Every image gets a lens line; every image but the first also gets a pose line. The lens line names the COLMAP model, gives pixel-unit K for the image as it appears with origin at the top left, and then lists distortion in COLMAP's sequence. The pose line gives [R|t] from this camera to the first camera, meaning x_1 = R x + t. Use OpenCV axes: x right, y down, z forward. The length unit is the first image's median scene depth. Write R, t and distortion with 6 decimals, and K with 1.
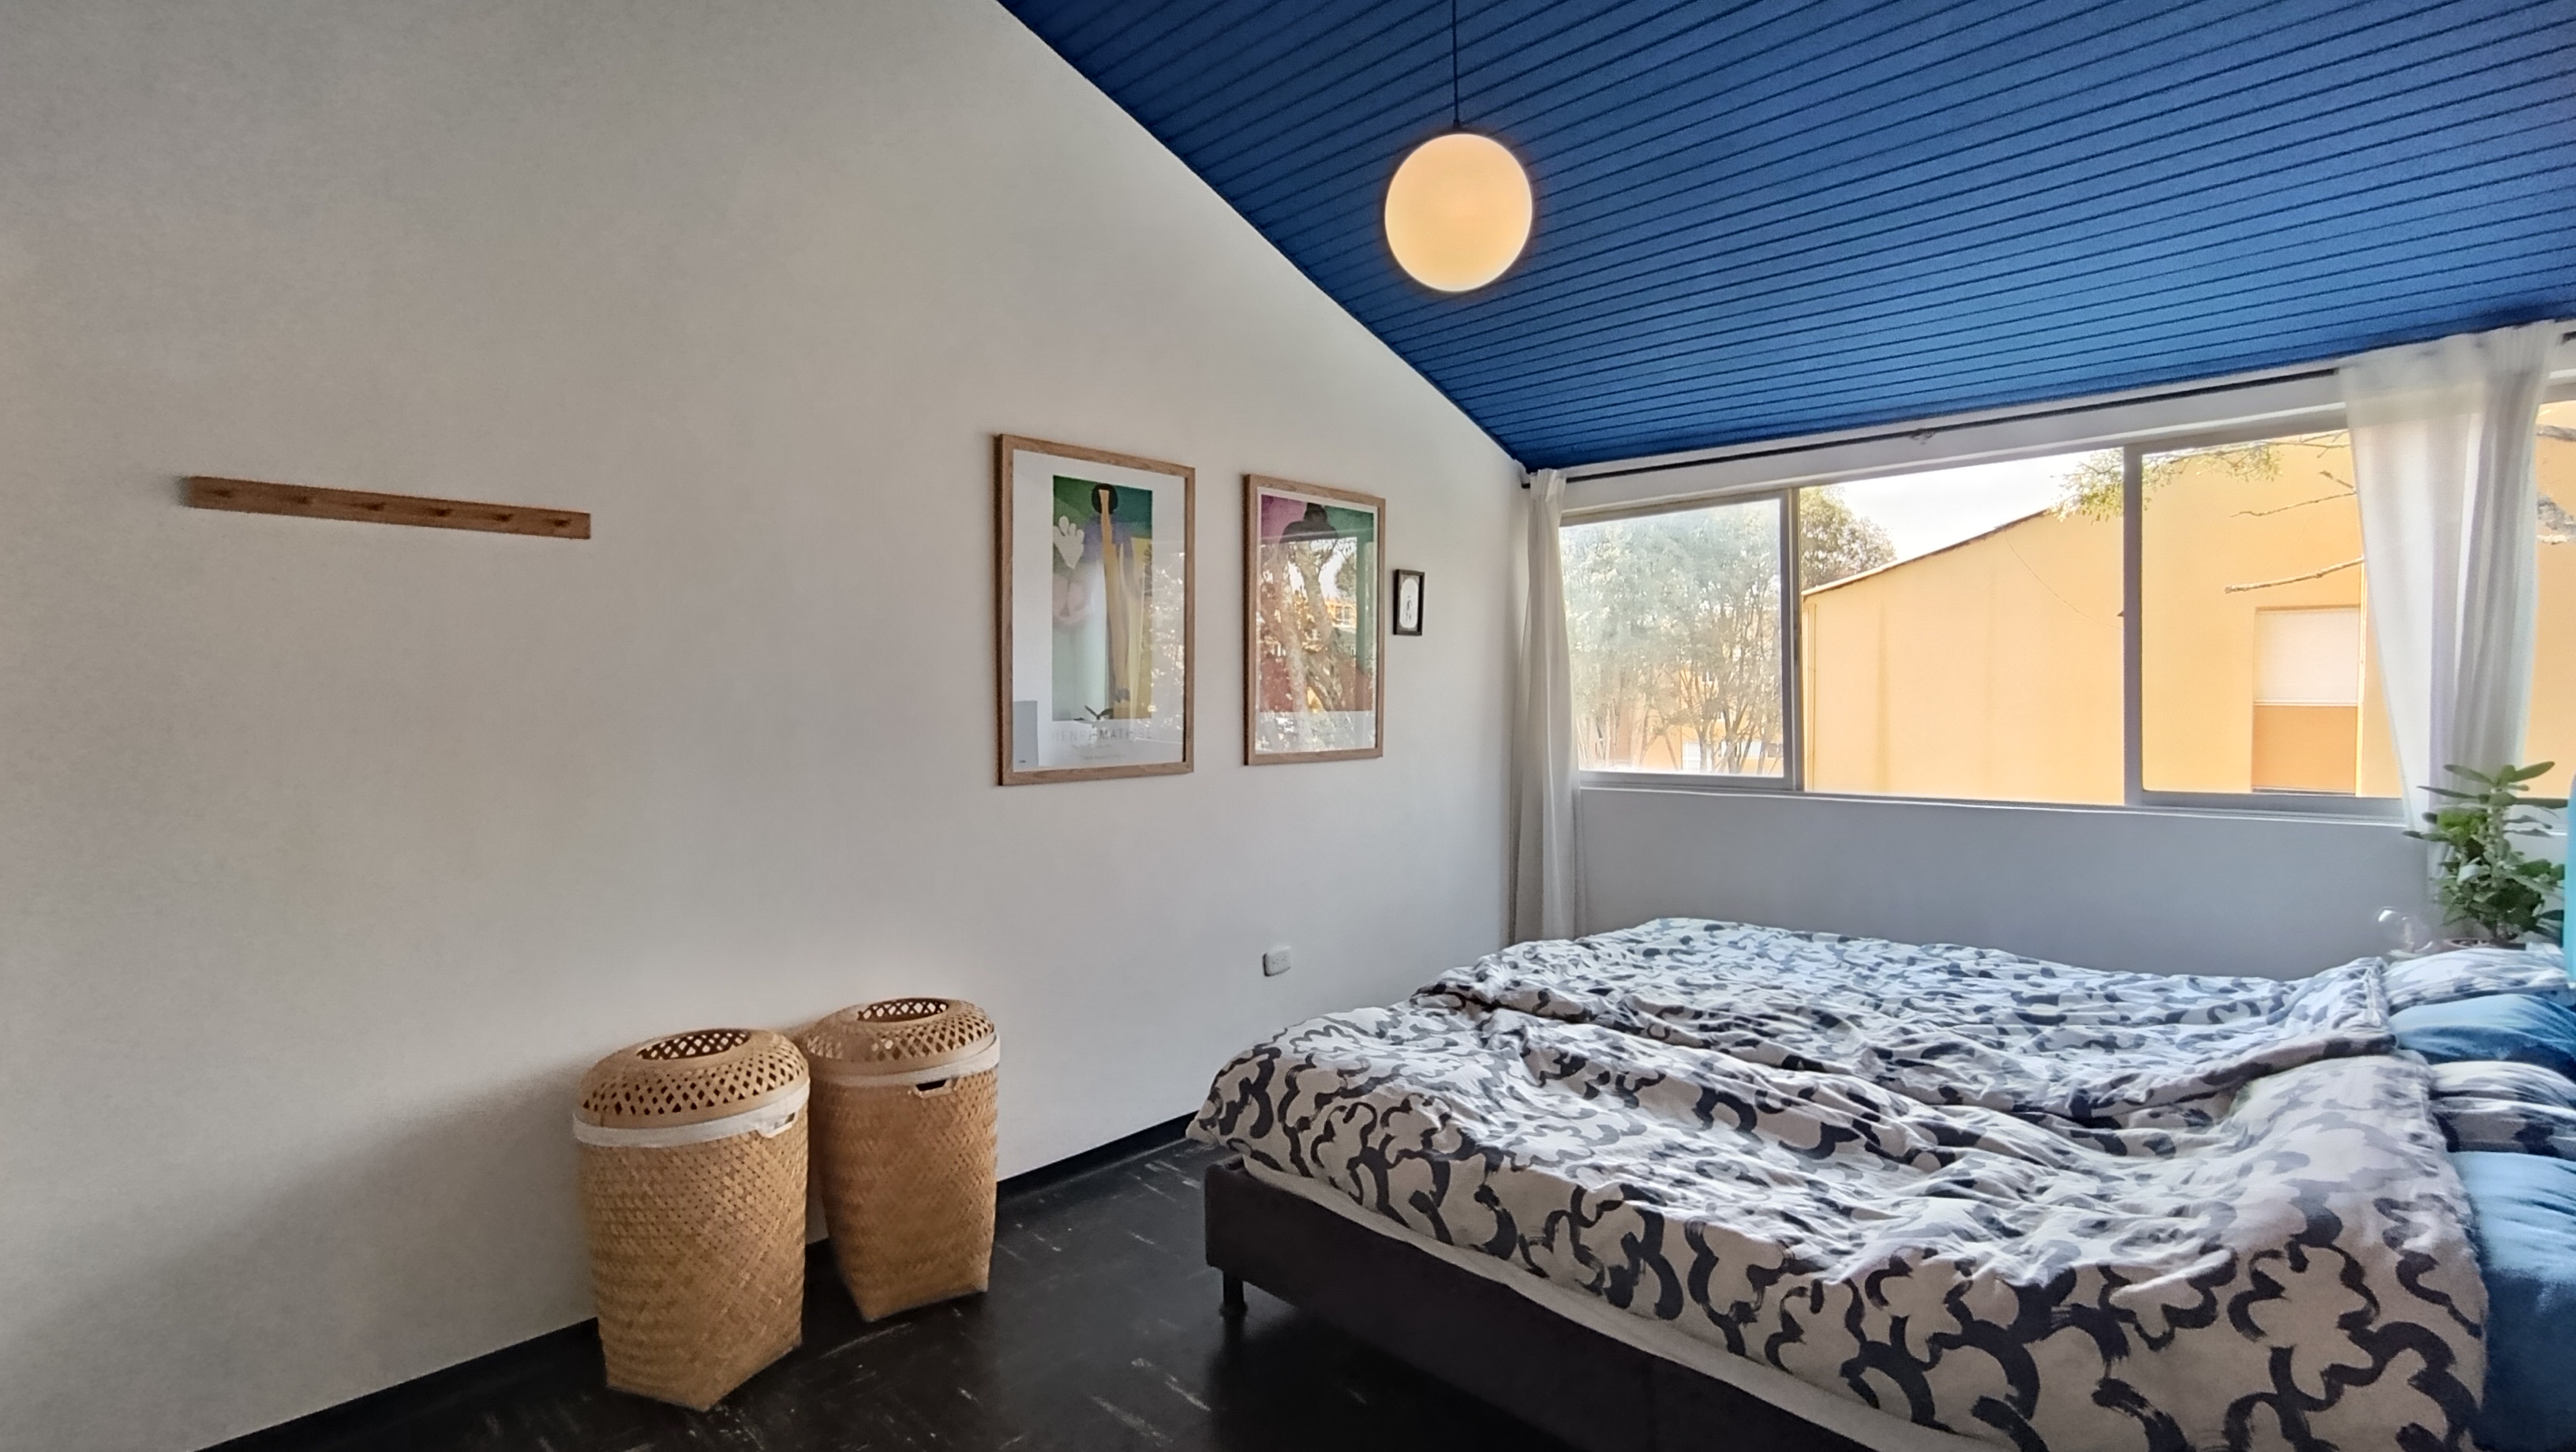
lens RADIAL K [[1185.1, 0, 1290.5], [0, 1185.1, 719.6], [0, 0, 1]] dist [0.003882, 0.001459]
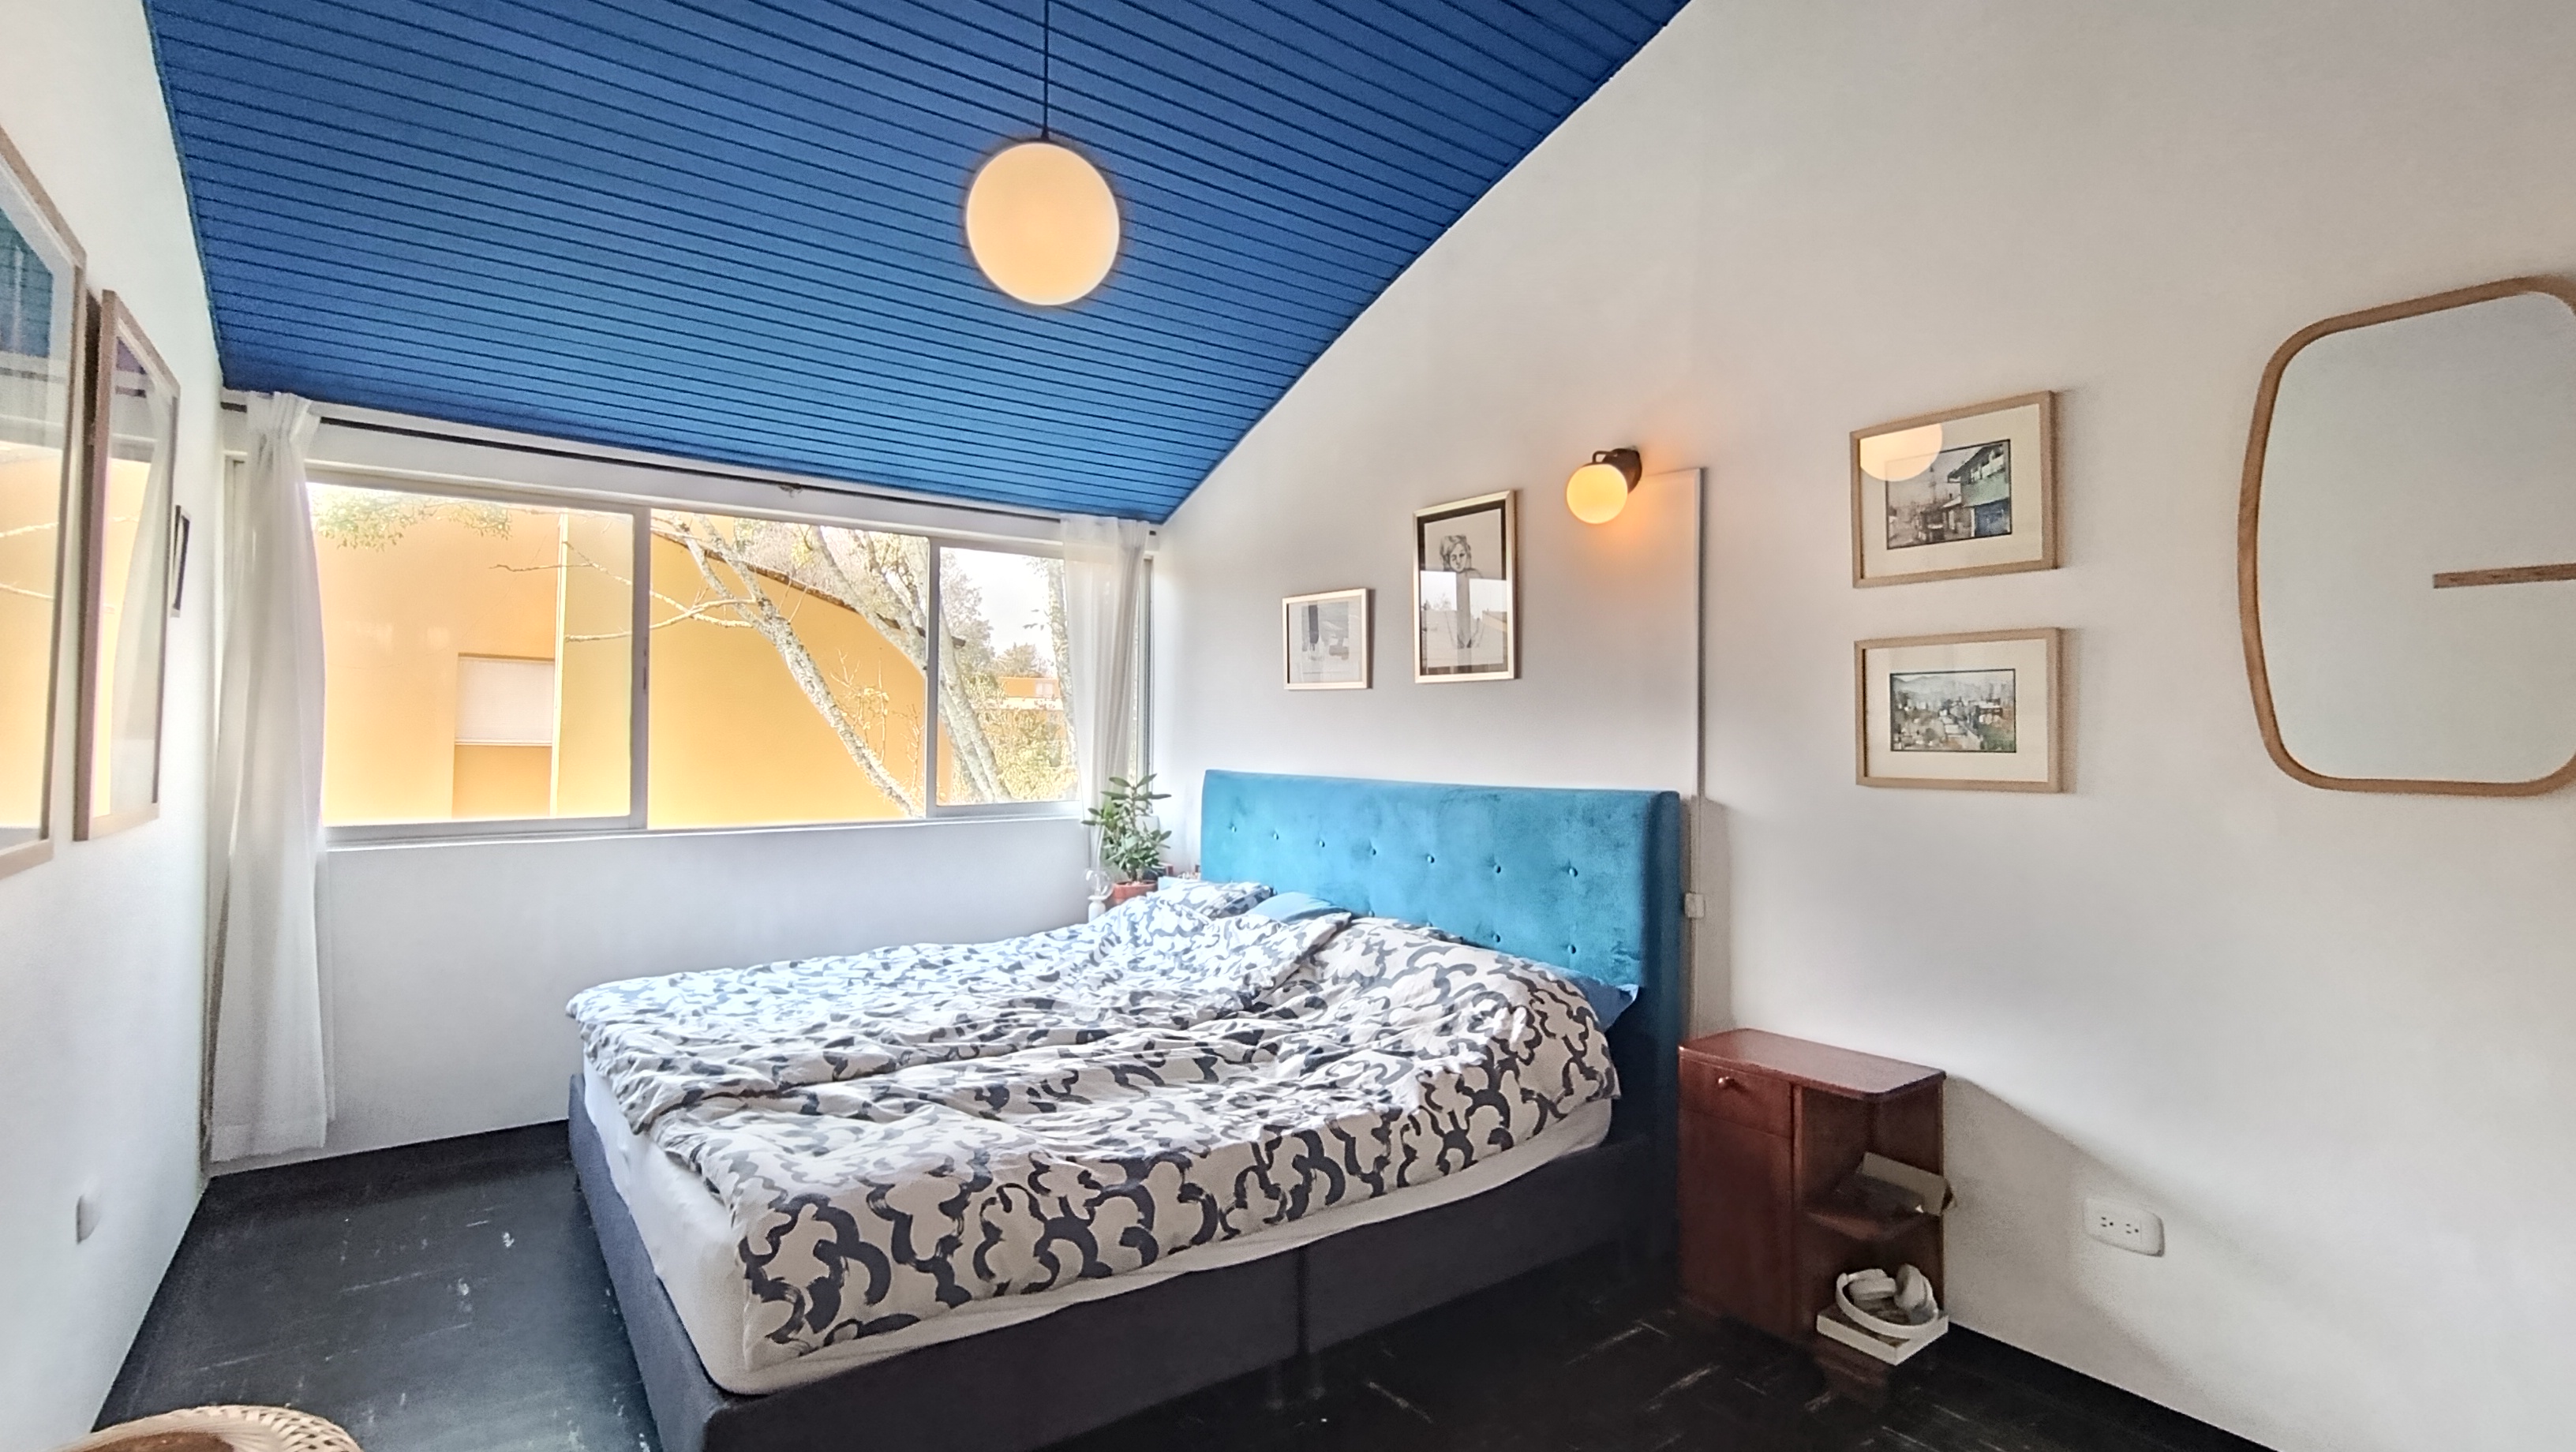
lens RADIAL K [[1185.1, 0, 1290.3], [0, 1185.1, 715.8], [0, 0, 1]] dist [0.003882, 0.001459]
pose [[0.162459, 0.028339, 0.986308, -0.860752], [0.009698, 0.999493, -0.030316, 0.008392], [-0.986668, 0.014491, 0.162102, 0.719266]]
